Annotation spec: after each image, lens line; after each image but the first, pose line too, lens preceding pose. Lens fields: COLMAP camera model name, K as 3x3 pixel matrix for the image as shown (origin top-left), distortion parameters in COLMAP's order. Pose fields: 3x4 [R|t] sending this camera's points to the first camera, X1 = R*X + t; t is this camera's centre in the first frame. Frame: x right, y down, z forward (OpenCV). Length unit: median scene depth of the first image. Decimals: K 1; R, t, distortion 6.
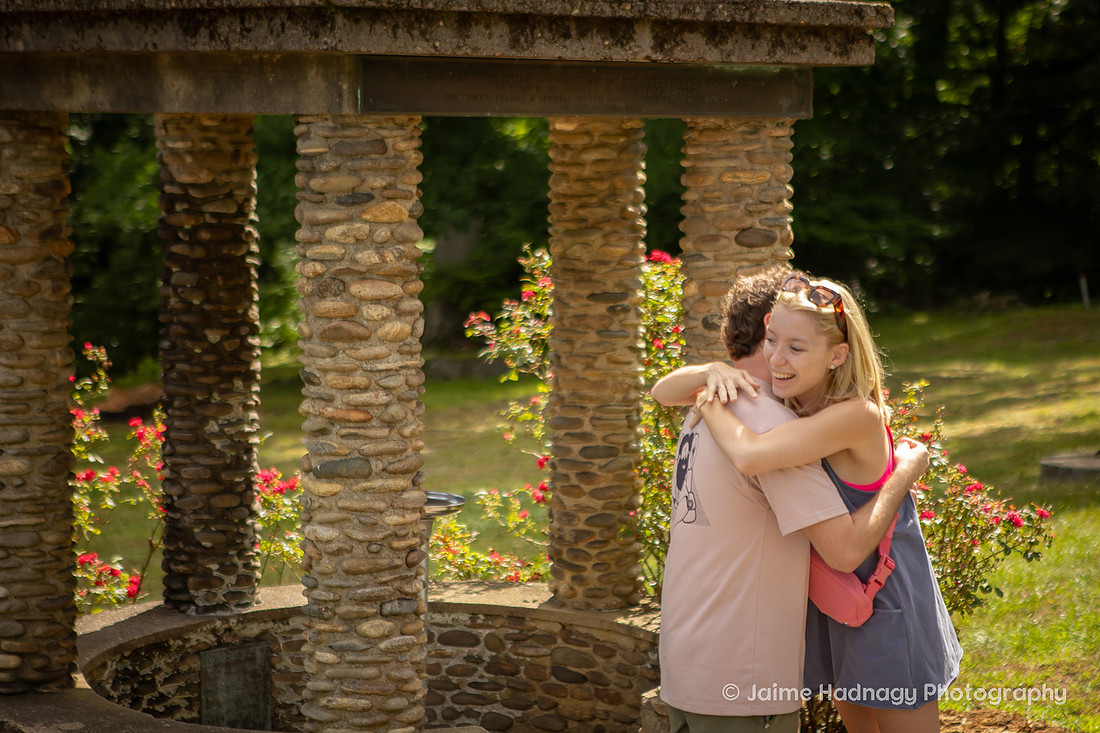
lens RADIAL K [[2684.6, 0, 665.7], [0, 2684.6, 413.5], [0, 0, 1]] dist [0.221010, 0.000000]
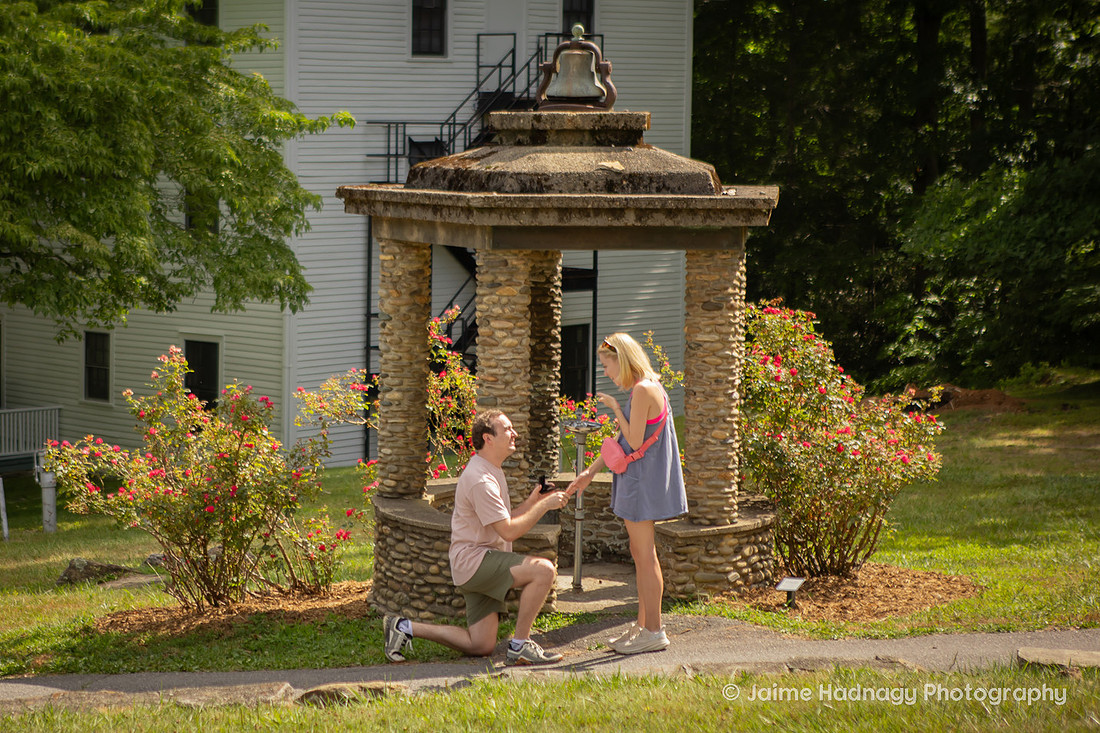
lens RADIAL K [[2908.6, 0, 375.4], [0, 2908.6, 286.6], [0, 0, 1]] dist [0.241345, 0.000000]
pose [[0.872016, 0.036465, -0.488117, 0.913056], [-0.058510, 0.997836, -0.029985, 0.002404], [0.485968, 0.054707, 0.872263, -1.106118]]
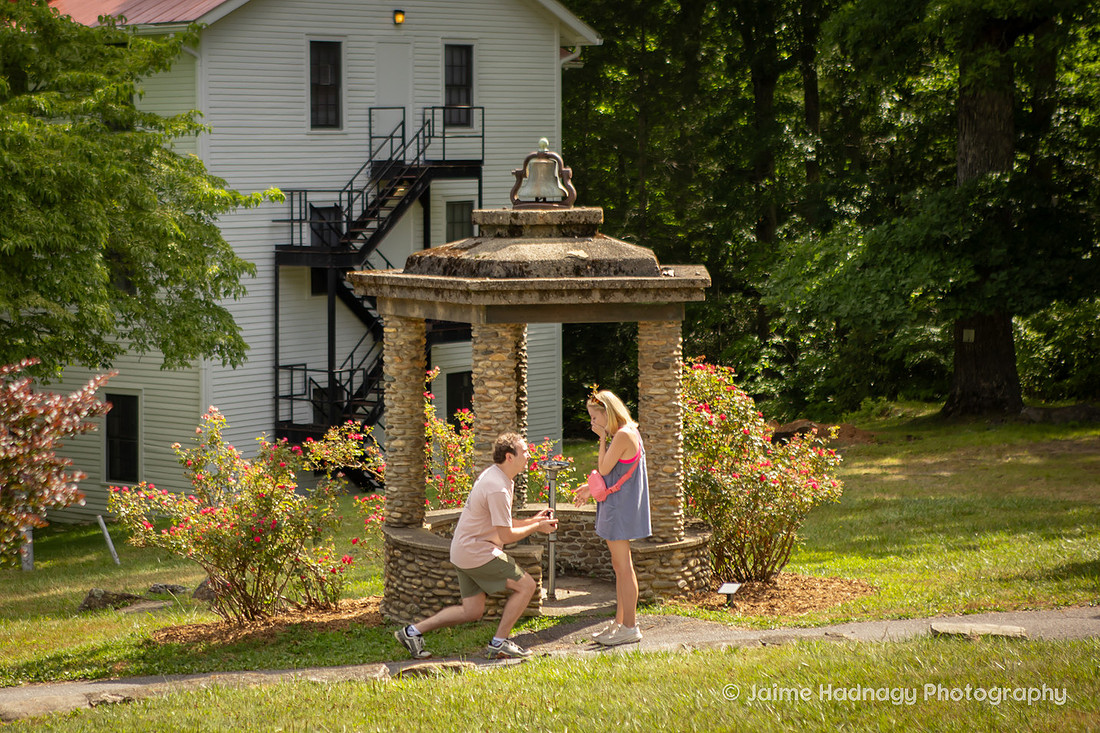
lens RADIAL K [[2908.6, 0, 378.6], [0, 2908.6, 285.9], [0, 0, 1]] dist [0.241345, 0.000000]
pose [[0.901256, 0.013192, -0.433085, 1.006619], [-0.037389, 0.998176, -0.047401, 0.000852], [0.431670, 0.058913, 0.900106, -1.654648]]
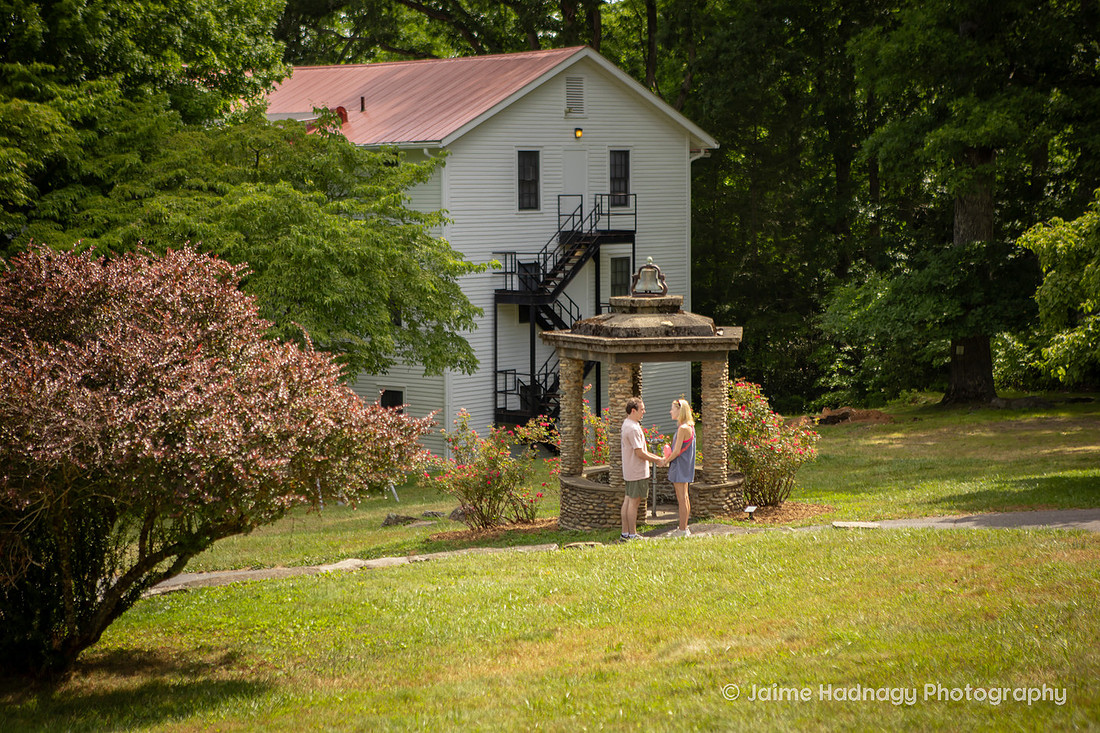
lens RADIAL K [[2358.4, 0, 528.7], [0, 2358.4, 342.5], [0, 0, 1]] dist [0.270070, 0.000000]
pose [[0.892695, 0.021214, -0.450163, 1.589599], [-0.035635, 0.999087, -0.023585, -0.032776], [0.449251, 0.037096, 0.892635, -2.799501]]
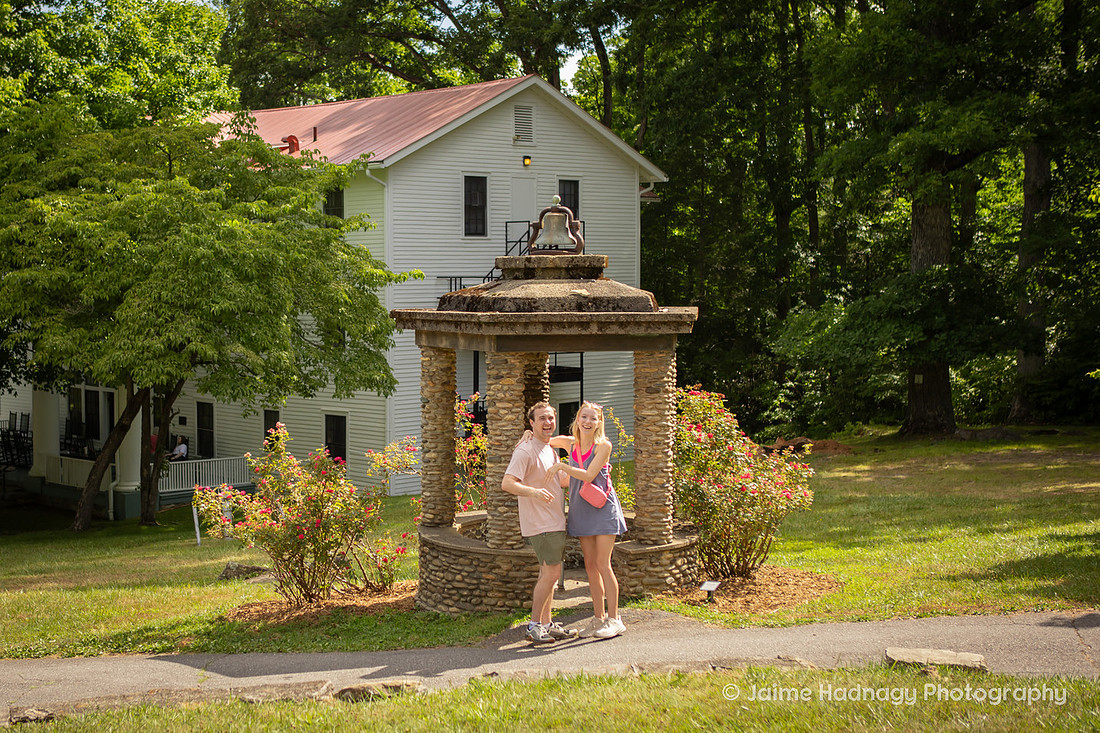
lens RADIAL K [[1700.0, 0, 394.9], [0, 1700.0, 353.7], [0, 0, 1]] dist [-0.037481, 0.000000]
pose [[0.853443, 0.017787, -0.520883, 0.765315], [-0.047744, 0.997883, -0.044151, -0.009748], [0.518995, 0.062549, 0.852485, -0.742671]]
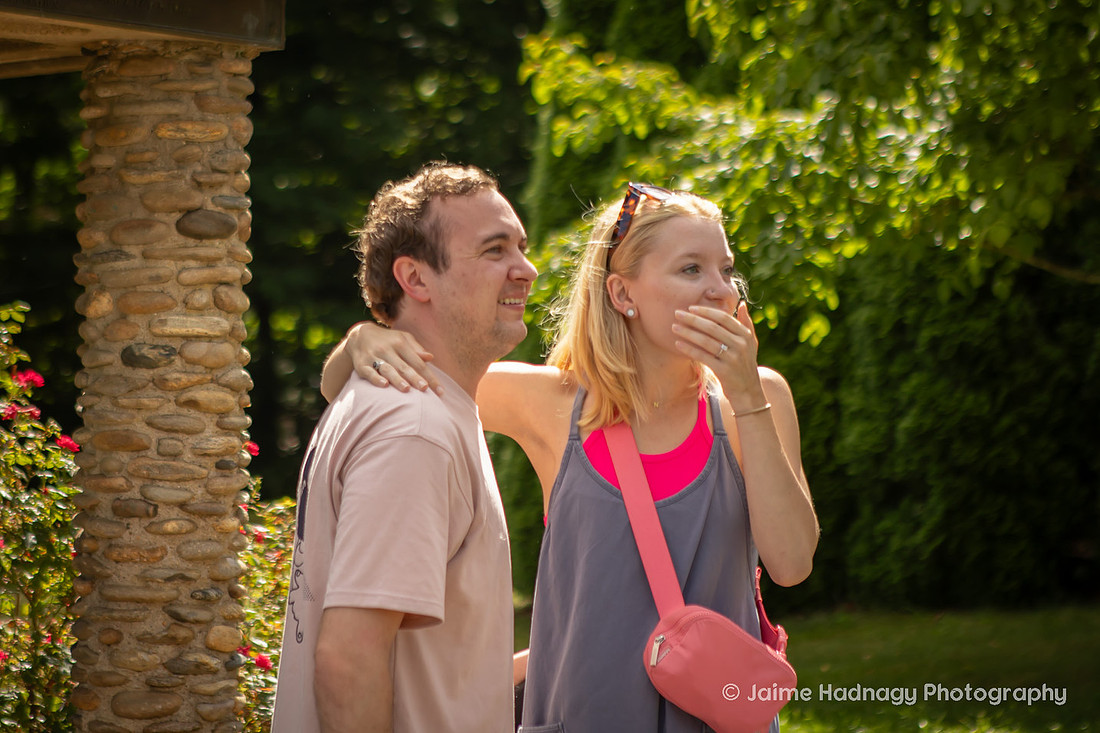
lens RADIAL K [[2987.1, 0, 458.6], [0, 2987.1, 239.9], [0, 0, 1]] dist [0.120976, 0.000000]
pose [[0.944930, 0.019031, 0.326717, -0.145417], [0.032187, 0.988064, -0.150646, 0.049327], [-0.325685, 0.152866, 0.933039, 0.306168]]
